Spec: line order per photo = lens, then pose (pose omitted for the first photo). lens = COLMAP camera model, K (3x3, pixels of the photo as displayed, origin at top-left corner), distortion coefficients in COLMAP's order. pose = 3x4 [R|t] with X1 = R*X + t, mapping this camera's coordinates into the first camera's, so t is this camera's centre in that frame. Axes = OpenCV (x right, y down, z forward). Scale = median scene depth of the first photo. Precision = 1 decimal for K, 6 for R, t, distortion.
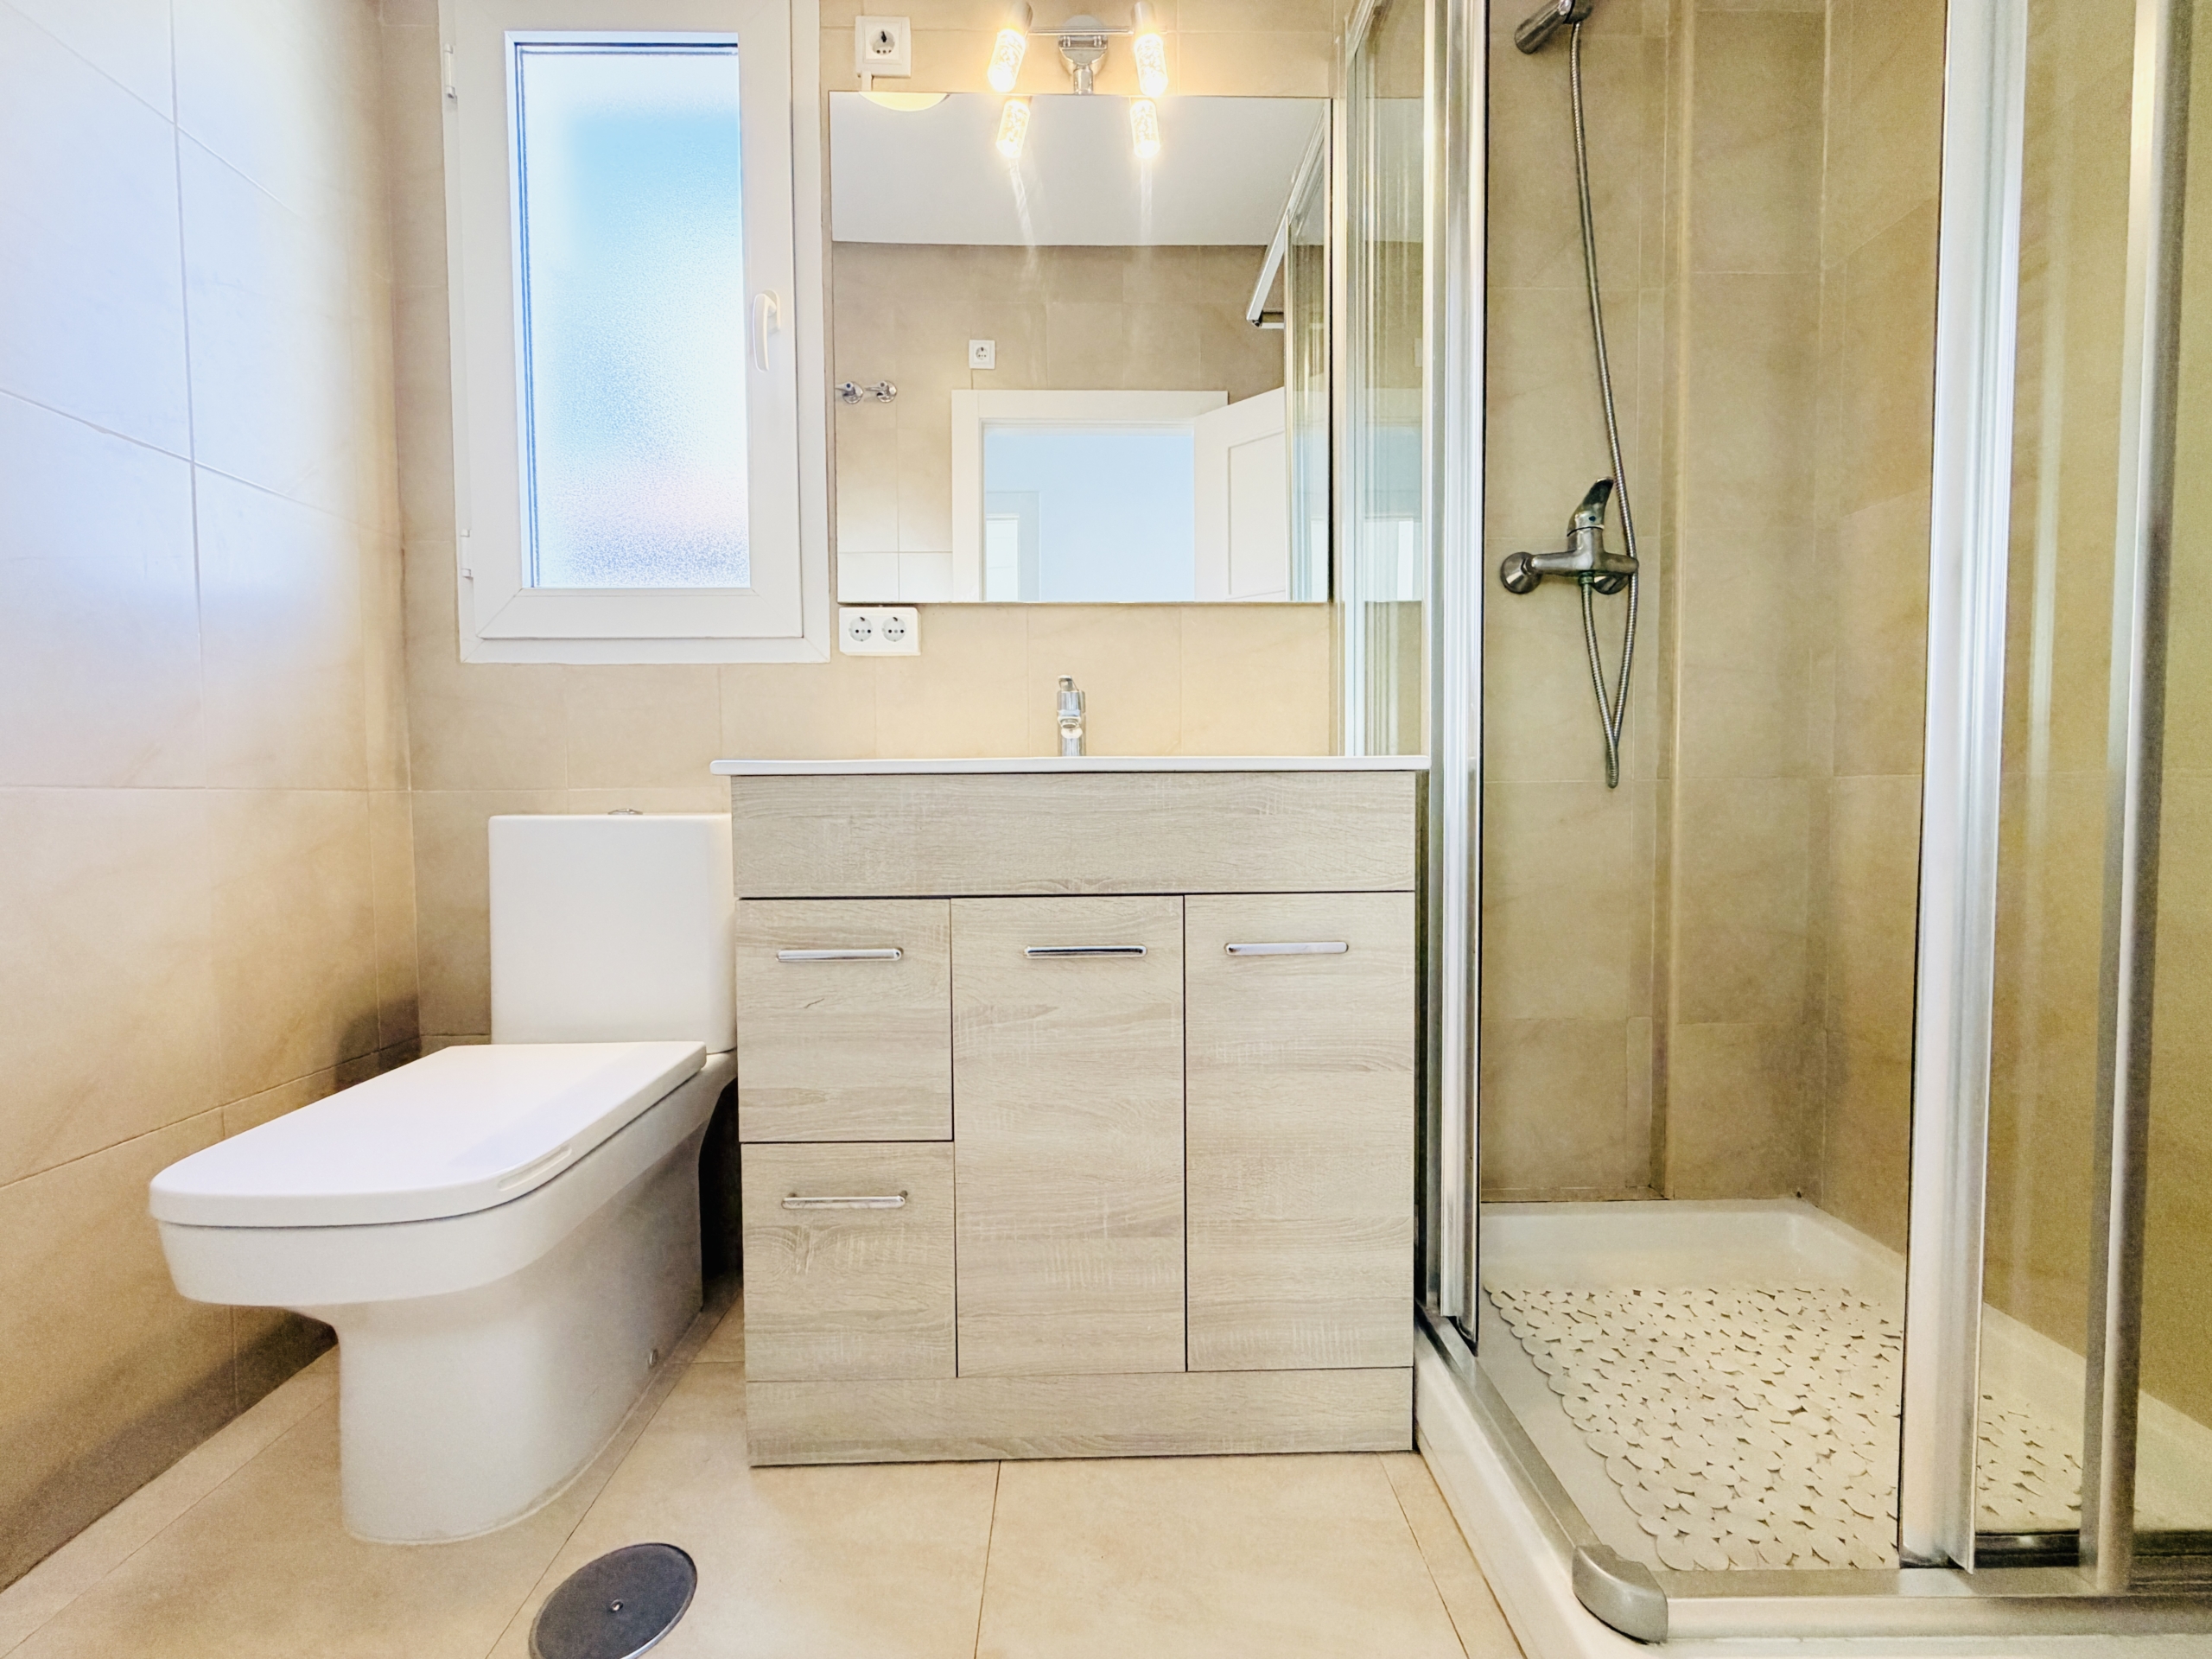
lens RADIAL K [[881.9, 0, 1103.5], [0, 881.9, 827.8], [0, 0, 1]] dist [0.000654, -0.000203]
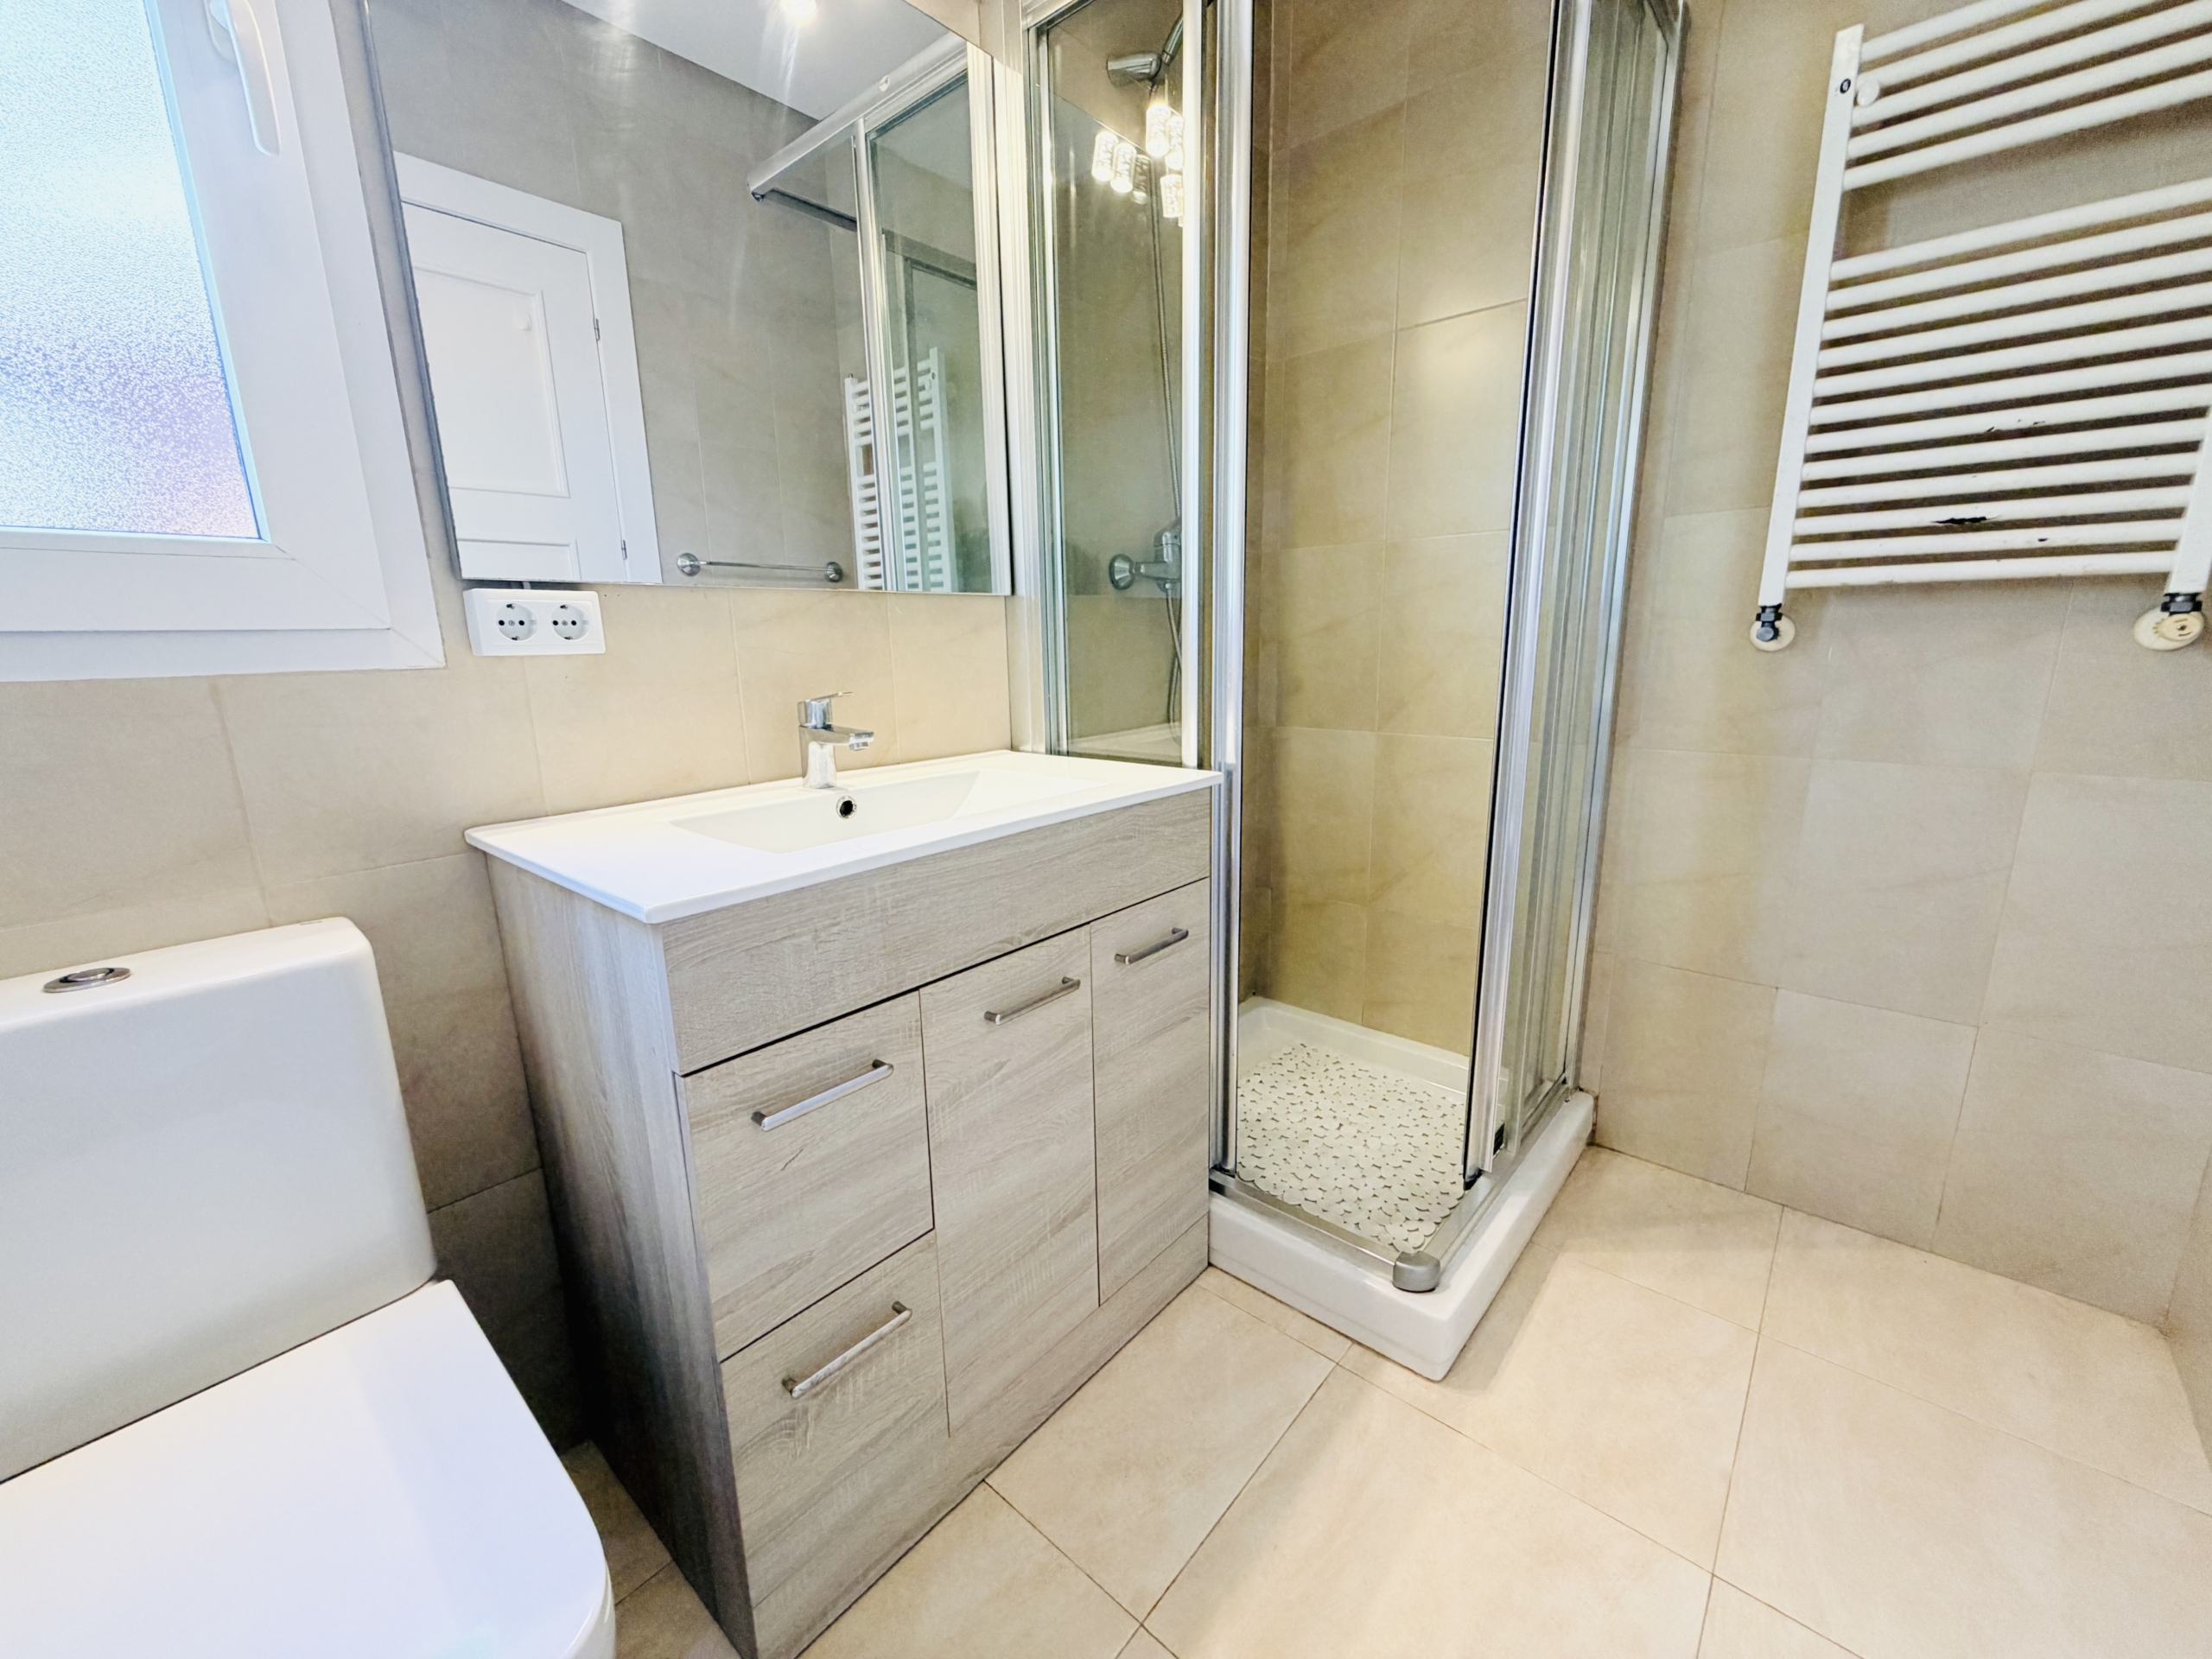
lens RADIAL K [[881.9, 0, 1103.5], [0, 881.9, 827.8], [0, 0, 1]] dist [0.000654, -0.000203]
pose [[0.672887, -0.163427, 0.721467, -0.666005], [0.042231, 0.982187, 0.183098, -0.238915], [-0.738539, -0.092736, 0.667803, 0.265591]]
